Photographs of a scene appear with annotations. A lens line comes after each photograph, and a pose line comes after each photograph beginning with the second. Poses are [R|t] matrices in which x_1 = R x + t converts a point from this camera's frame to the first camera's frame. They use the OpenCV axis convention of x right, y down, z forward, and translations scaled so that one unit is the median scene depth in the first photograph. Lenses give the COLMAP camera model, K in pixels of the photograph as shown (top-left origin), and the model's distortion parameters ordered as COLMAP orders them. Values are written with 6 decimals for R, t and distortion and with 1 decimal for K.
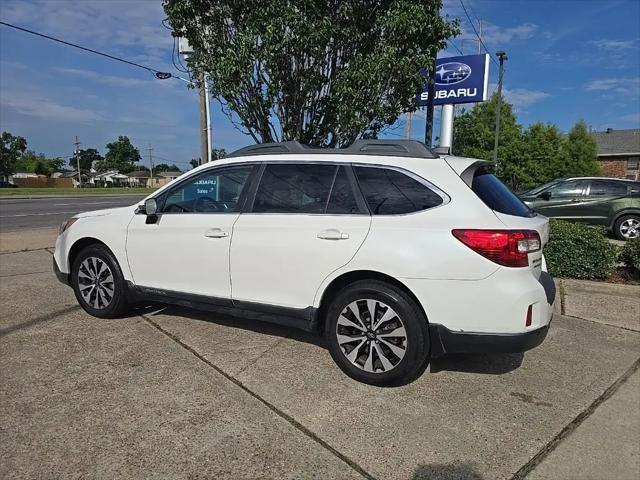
lens RADIAL K [[433.7, 0, 318.2], [0, 433.7, 241.4], [0, 0, 1]] dist [0.054033, -0.049556]
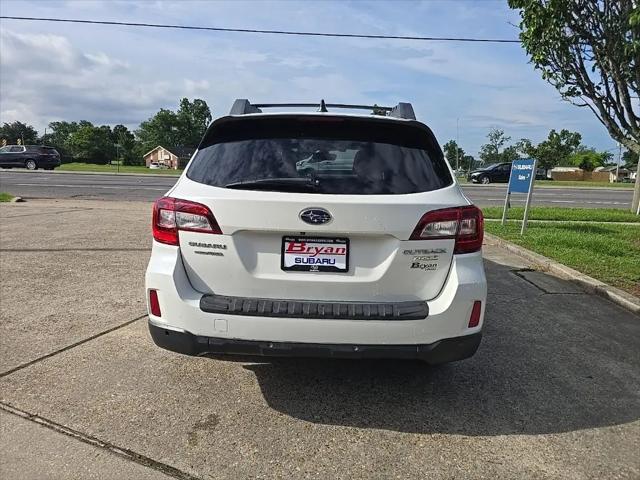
lens RADIAL K [[433.7, 0, 319.5], [0, 433.7, 242.0], [0, 0, 1]] dist [0.054033, -0.049556]
pose [[0.422137, 0.154705, -0.893234, 0.779843], [-0.144150, 0.984249, 0.102344, -0.040642], [0.894998, 0.085556, 0.437789, 0.537500]]
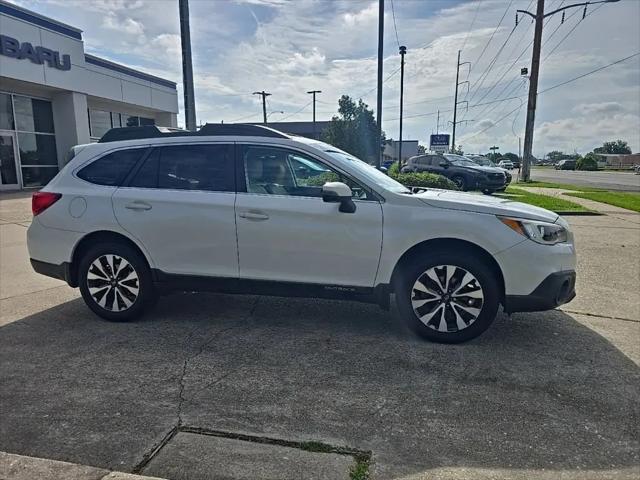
lens RADIAL K [[433.7, 0, 310.7], [0, 433.7, 255.6], [0, 0, 1]] dist [0.054033, -0.049556]
pose [[-0.973664, 0.034750, -0.225326, 0.072467], [-0.041255, 0.945148, 0.324027, -0.247478], [0.224226, 0.324789, -0.918822, 1.891745]]
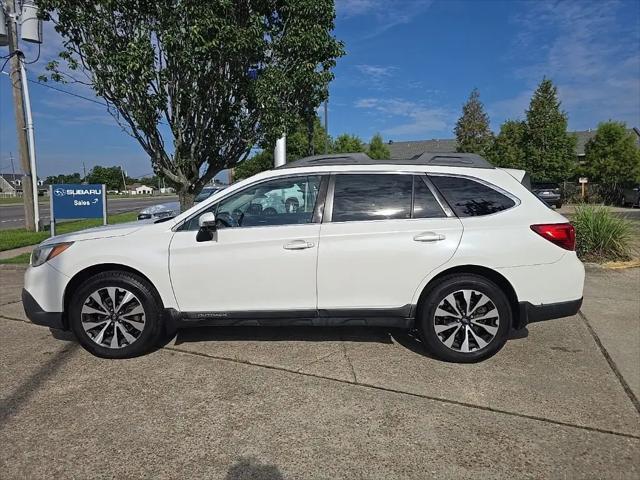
lens RADIAL K [[433.7, 0, 319.6], [0, 433.7, 240.6], [0, 0, 1]] dist [0.054033, -0.049556]
pose [[0.898308, -0.072696, 0.433311, -0.484449], [0.078281, 0.996919, 0.004965, -0.023149], [-0.432337, 0.029461, 0.901231, 0.073313]]
